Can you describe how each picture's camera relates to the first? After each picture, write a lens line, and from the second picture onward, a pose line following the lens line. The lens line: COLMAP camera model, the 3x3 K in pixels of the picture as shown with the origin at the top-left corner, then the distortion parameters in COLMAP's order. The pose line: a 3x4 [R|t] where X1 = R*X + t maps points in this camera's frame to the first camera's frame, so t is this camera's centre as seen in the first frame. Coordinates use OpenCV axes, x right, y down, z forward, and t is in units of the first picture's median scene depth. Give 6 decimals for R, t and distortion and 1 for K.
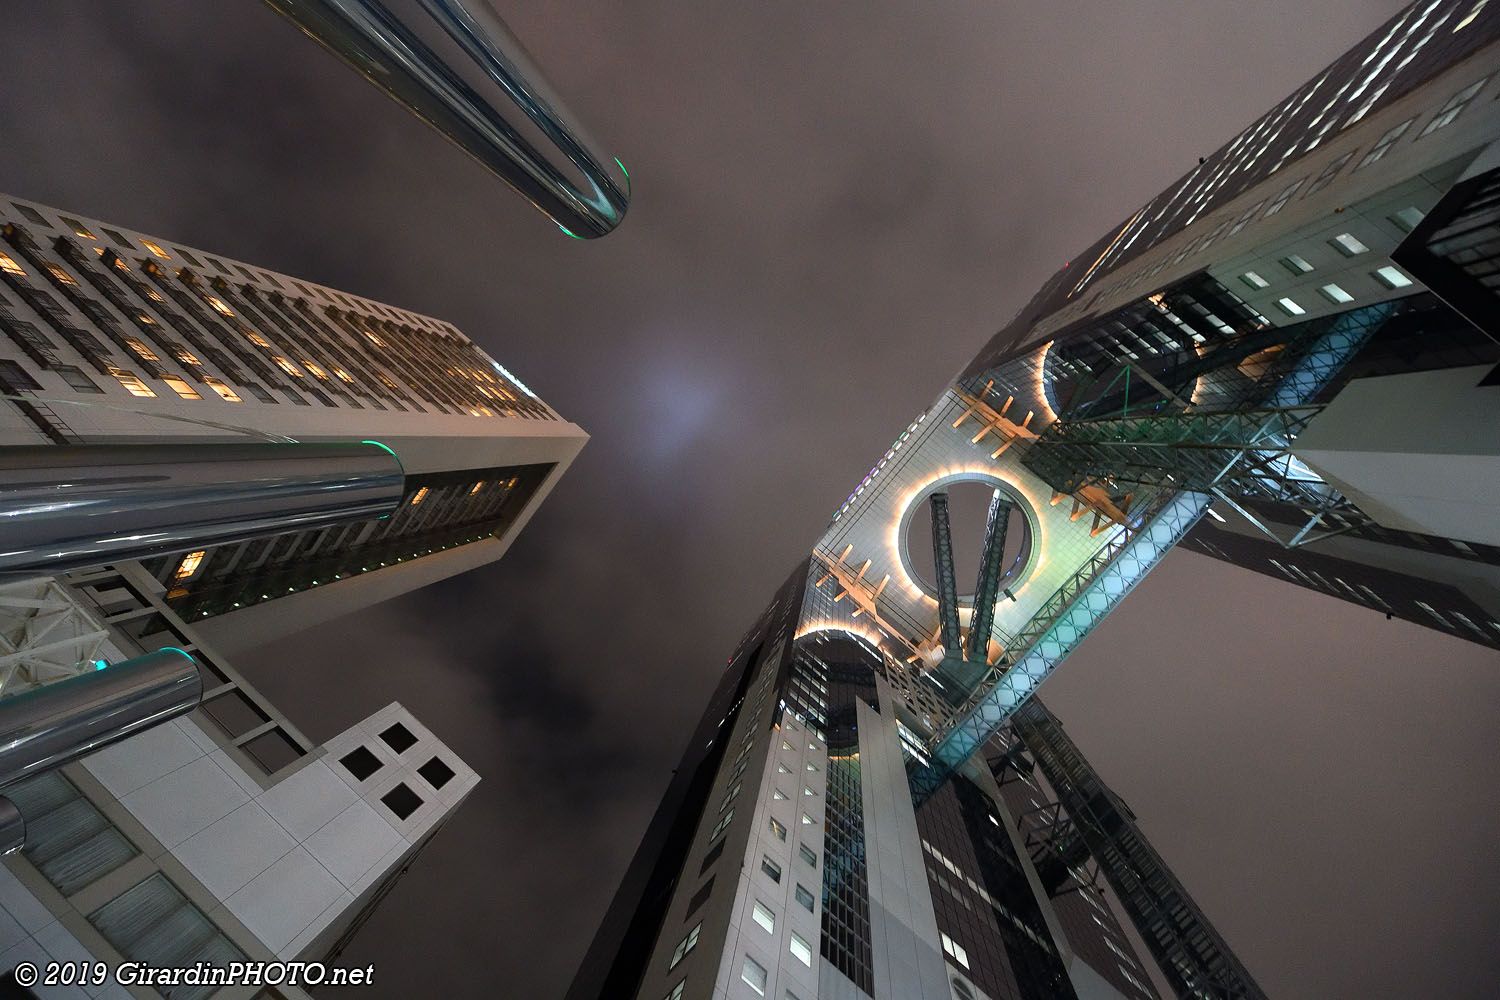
lens RADIAL K [[593.9, 0, 759.3], [0, 593.9, 498.8], [0, 0, 1]] dist [-0.001251, -0.000109]
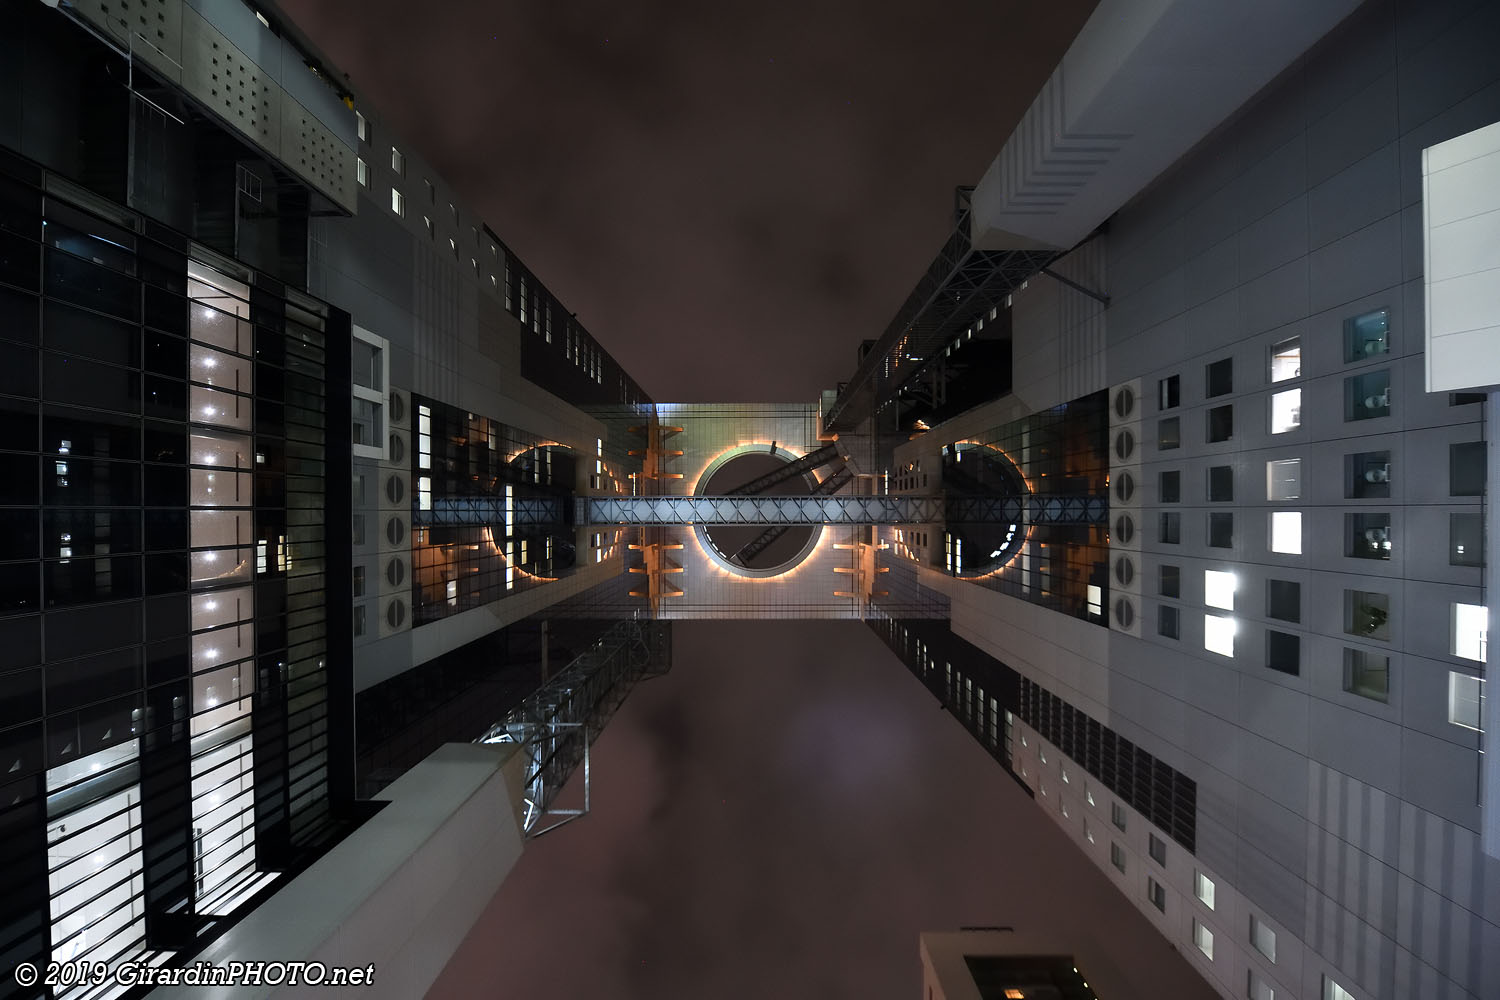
lens RADIAL K [[593.9, 0, 759.3], [0, 593.9, 498.8], [0, 0, 1]] dist [-0.001251, -0.000109]
pose [[-0.622939, -0.771484, 0.129459, 0.240109], [0.765501, -0.635262, -0.102230, 0.195893], [0.161109, 0.035418, 0.986301, -0.016112]]
